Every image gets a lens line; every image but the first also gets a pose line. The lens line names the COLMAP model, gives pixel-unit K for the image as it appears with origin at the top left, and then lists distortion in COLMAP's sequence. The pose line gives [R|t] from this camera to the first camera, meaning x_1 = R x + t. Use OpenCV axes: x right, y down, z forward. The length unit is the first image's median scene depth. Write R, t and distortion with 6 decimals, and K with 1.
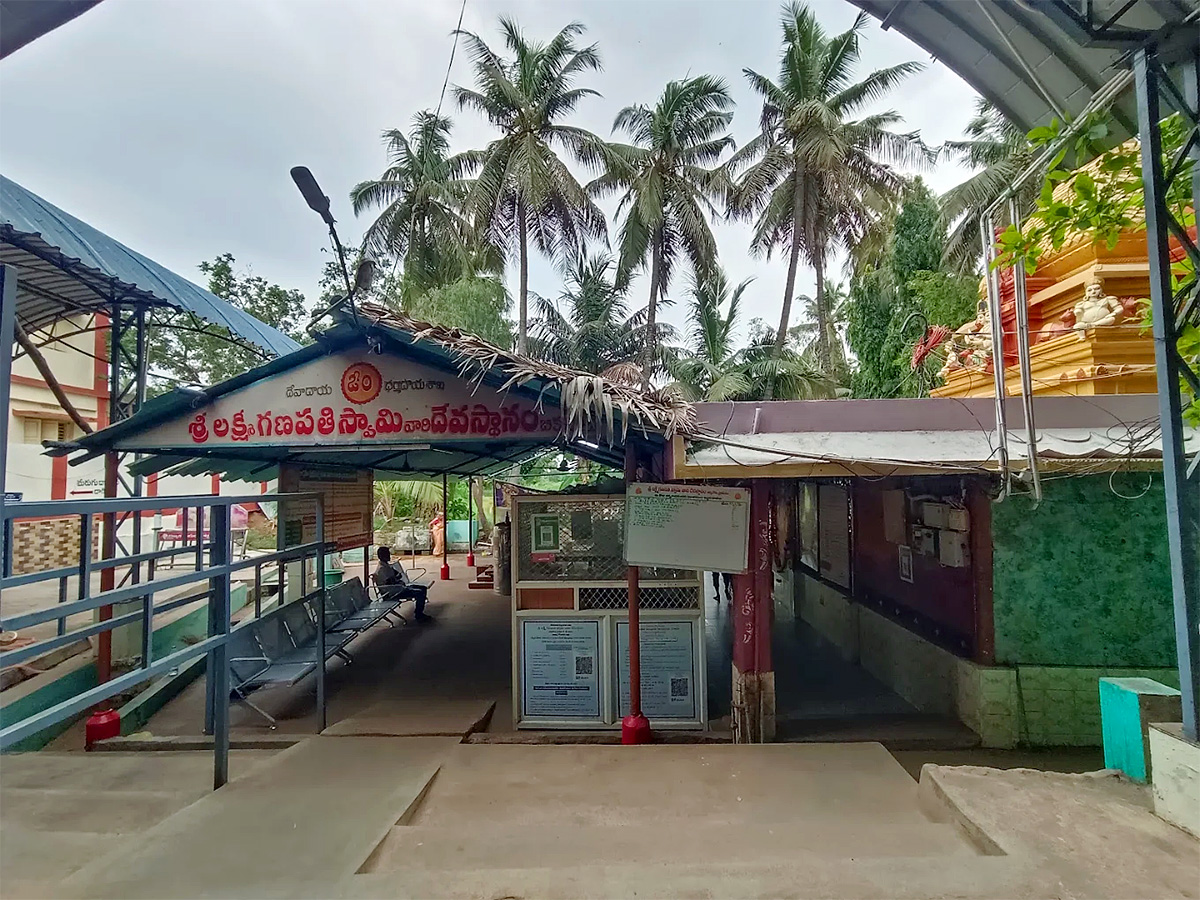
lens RADIAL K [[920.4, 0, 600.0], [0, 920.4, 450.0], [0, 0, 1]] dist [-0.001384, -0.002844]
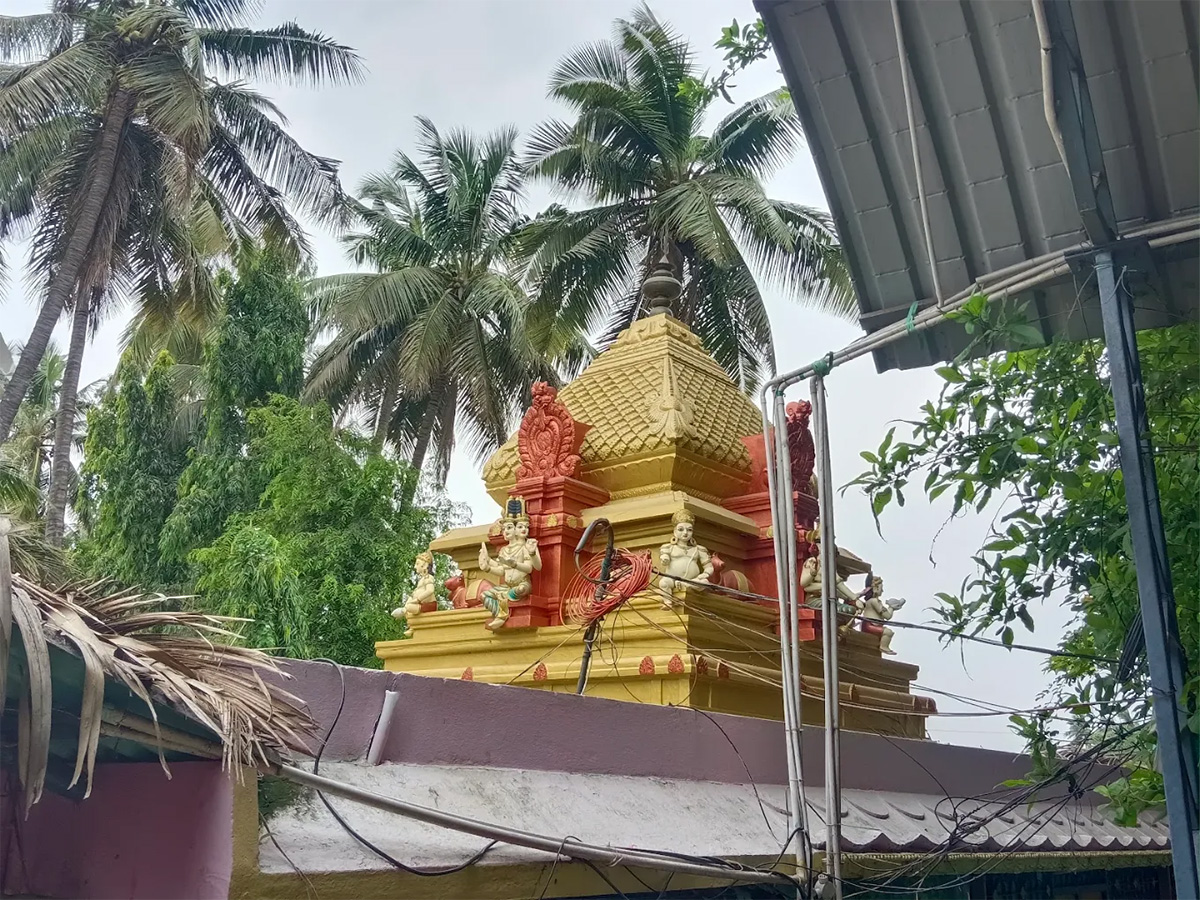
lens RADIAL K [[1136.3, 0, 600.0], [0, 1136.3, 450.0], [0, 0, 1]] dist [0.007557, 0.000876]
pose [[0.445566, 0.260962, 0.856370, -0.174775], [-0.109311, 0.965273, -0.237274, -0.035675], [-0.888551, 0.012110, 0.458619, 0.698129]]
